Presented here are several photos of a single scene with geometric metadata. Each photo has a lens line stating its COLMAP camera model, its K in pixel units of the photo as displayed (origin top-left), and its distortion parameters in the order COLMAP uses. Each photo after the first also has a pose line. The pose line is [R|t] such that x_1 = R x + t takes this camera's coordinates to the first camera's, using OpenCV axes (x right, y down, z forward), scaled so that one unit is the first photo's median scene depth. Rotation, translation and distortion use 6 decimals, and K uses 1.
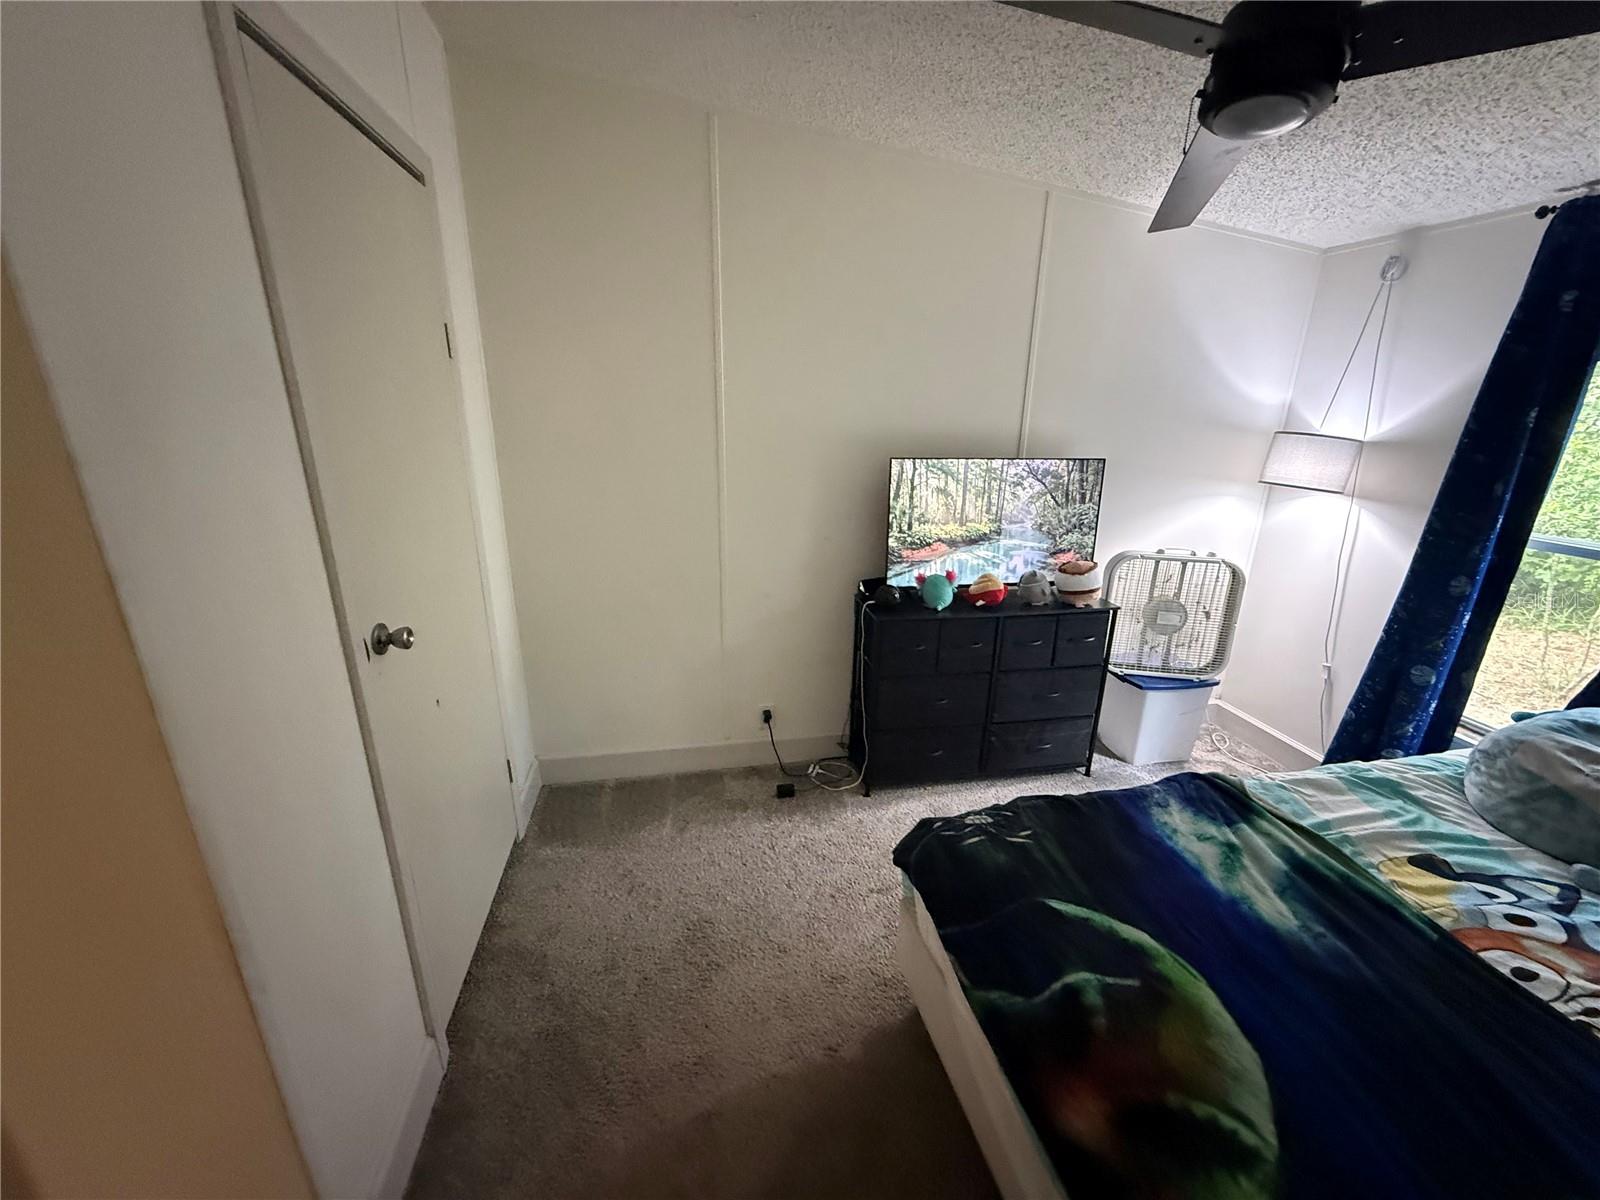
lens RADIAL K [[635.4, 0, 800.3], [0, 635.4, 600.1], [0, 0, 1]] dist [0.003417, -0.000659]
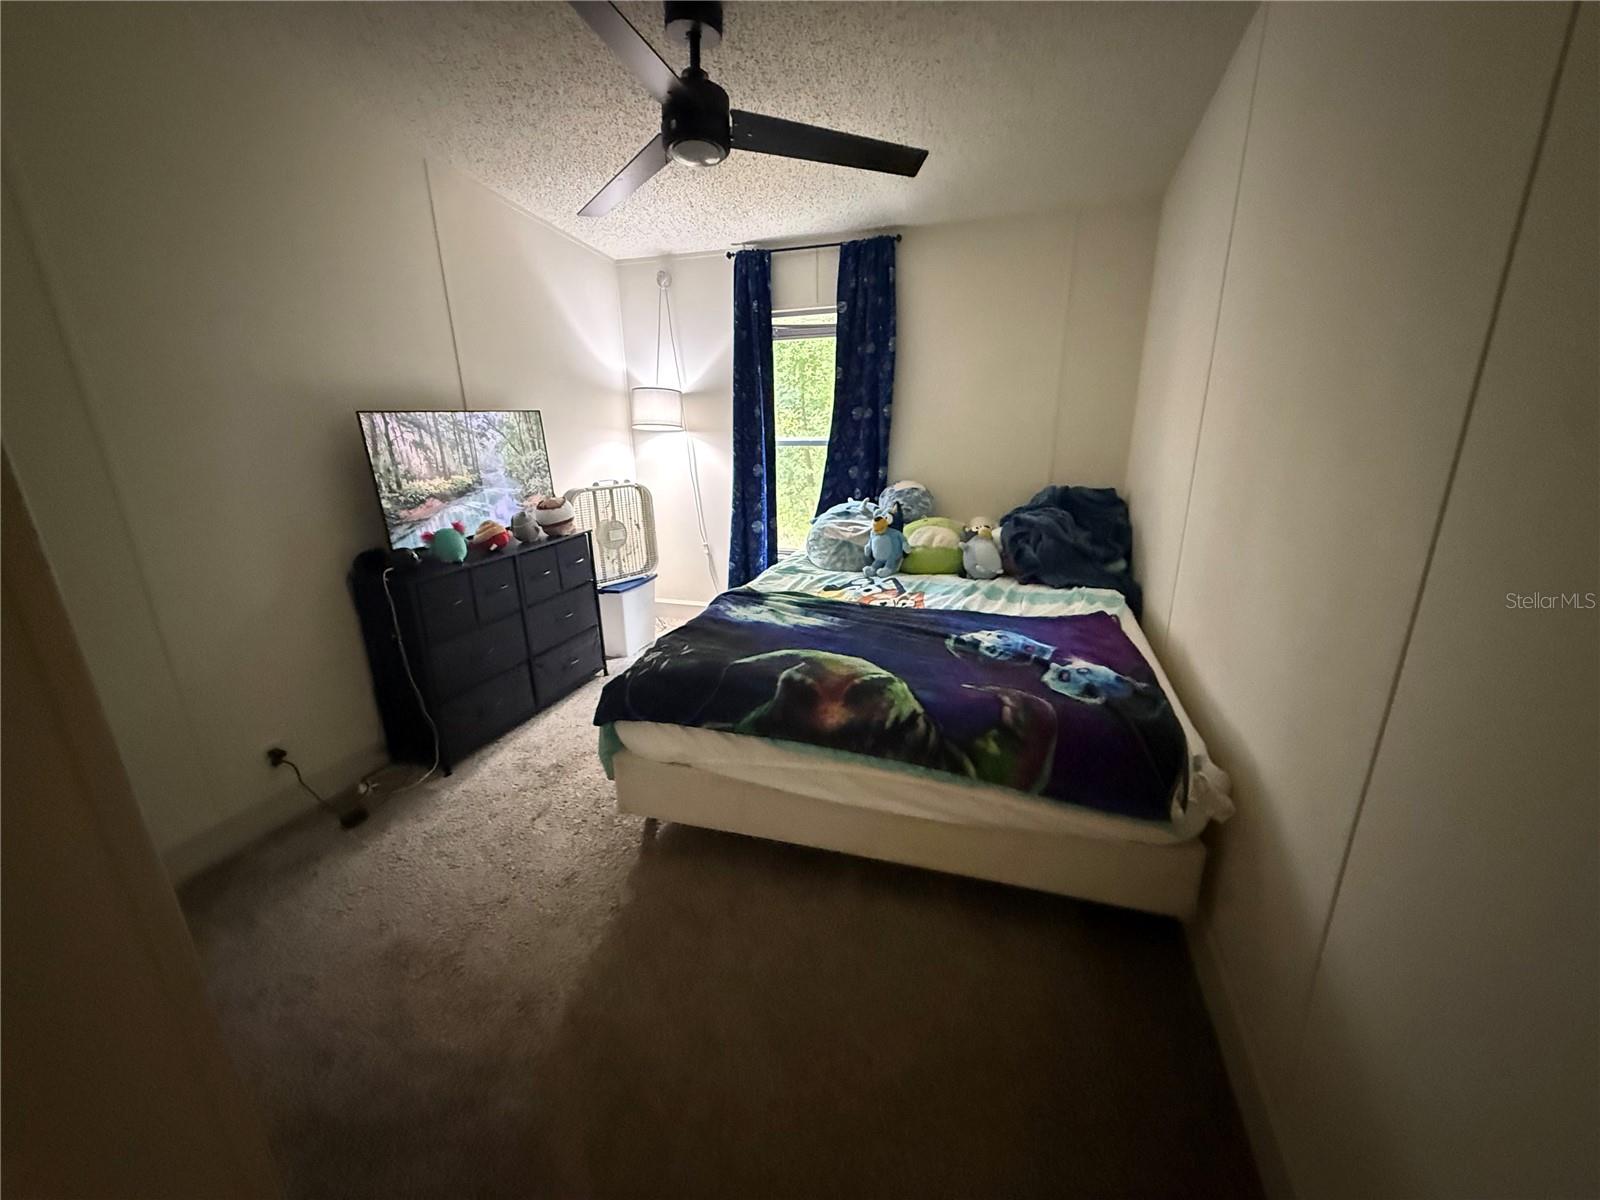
lens RADIAL K [[635.4, 0, 797.6], [0, 635.4, 600.4], [0, 0, 1]] dist [0.003417, -0.000659]
pose [[0.494889, -0.273705, 0.824725, -0.362281], [0.287748, 0.947169, 0.141674, 0.083963], [-0.819931, 0.167200, 0.547501, 0.022661]]
